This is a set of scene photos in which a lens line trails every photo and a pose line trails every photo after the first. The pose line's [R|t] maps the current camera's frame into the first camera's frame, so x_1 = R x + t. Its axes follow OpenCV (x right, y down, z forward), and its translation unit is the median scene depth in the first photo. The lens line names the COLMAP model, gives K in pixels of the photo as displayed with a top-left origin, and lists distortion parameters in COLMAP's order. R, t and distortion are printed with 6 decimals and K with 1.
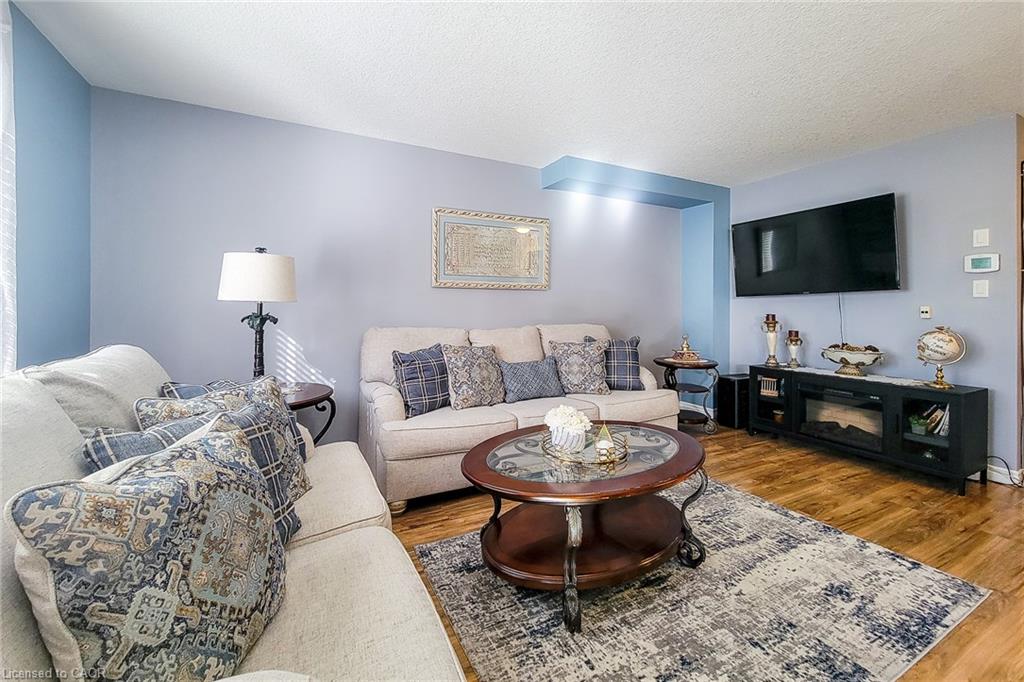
lens RADIAL K [[421.9, 0, 505.3], [0, 421.9, 300.0], [0, 0, 1]] dist [-0.000146, -0.000402]
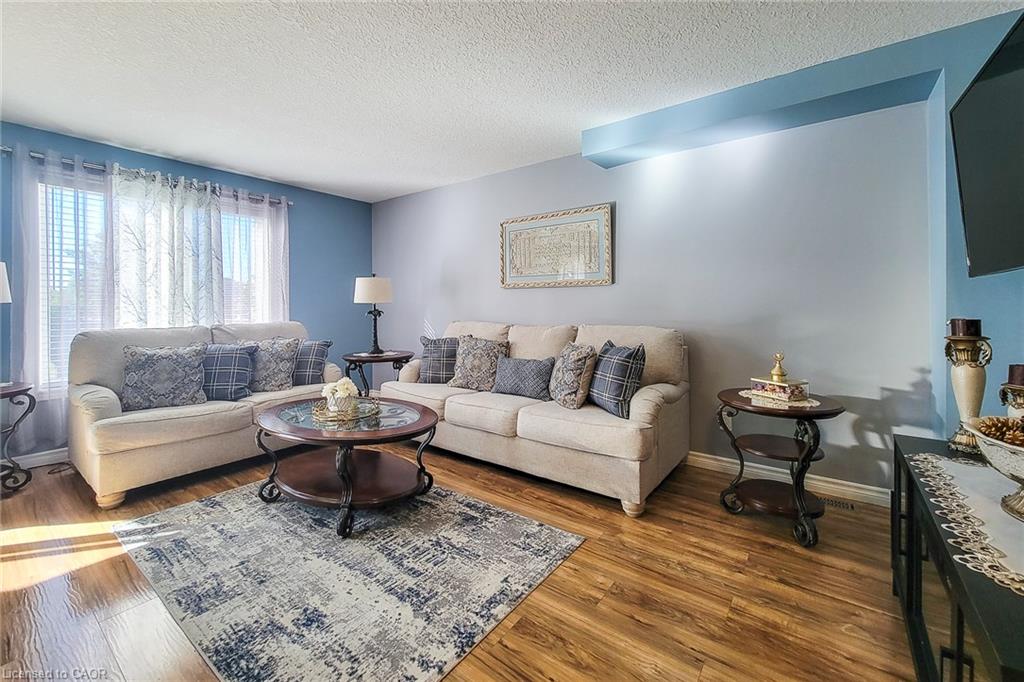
lens RADIAL K [[421.9, 0, 505.3], [0, 421.9, 300.0], [0, 0, 1]] dist [-0.000146, -0.000402]
pose [[0.432092, -0.016390, -0.901680, 1.112532], [0.019440, 0.999772, -0.008857, 0.015187], [0.901620, -0.013701, 0.432312, 0.615253]]
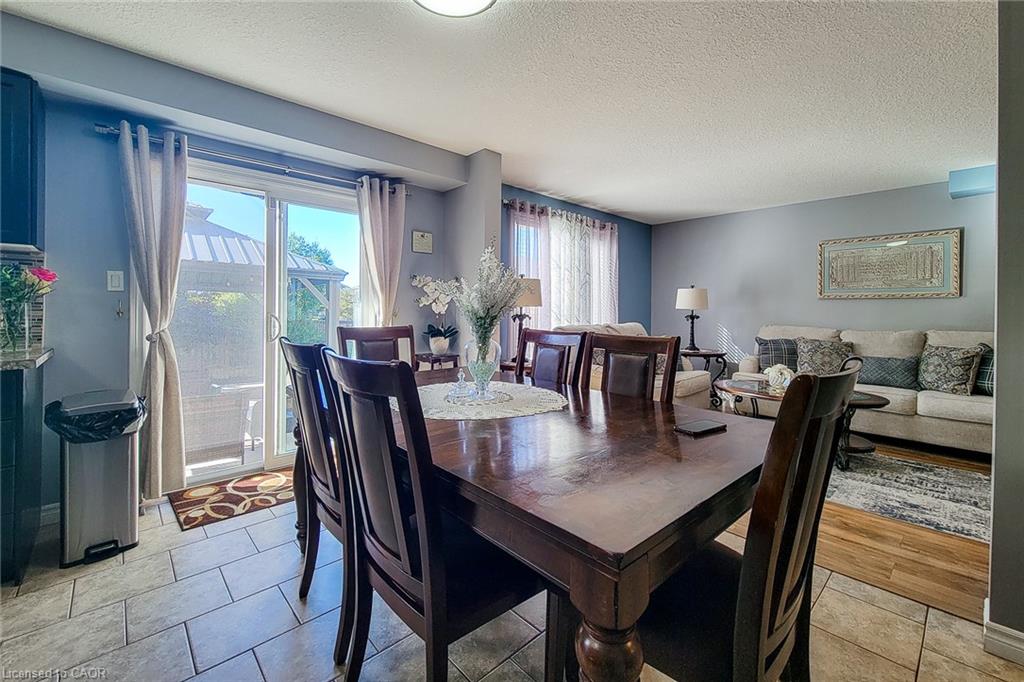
lens RADIAL K [[427.4, 0, 510.6], [0, 427.4, 310.1], [0, 0, 1]] dist [0.003446, 0.000329]
pose [[0.271007, 0.000531, -0.962577, 1.148700], [0.006198, 0.999978, 0.002297, -0.002713], [0.962557, -0.006588, 0.270998, -0.467310]]
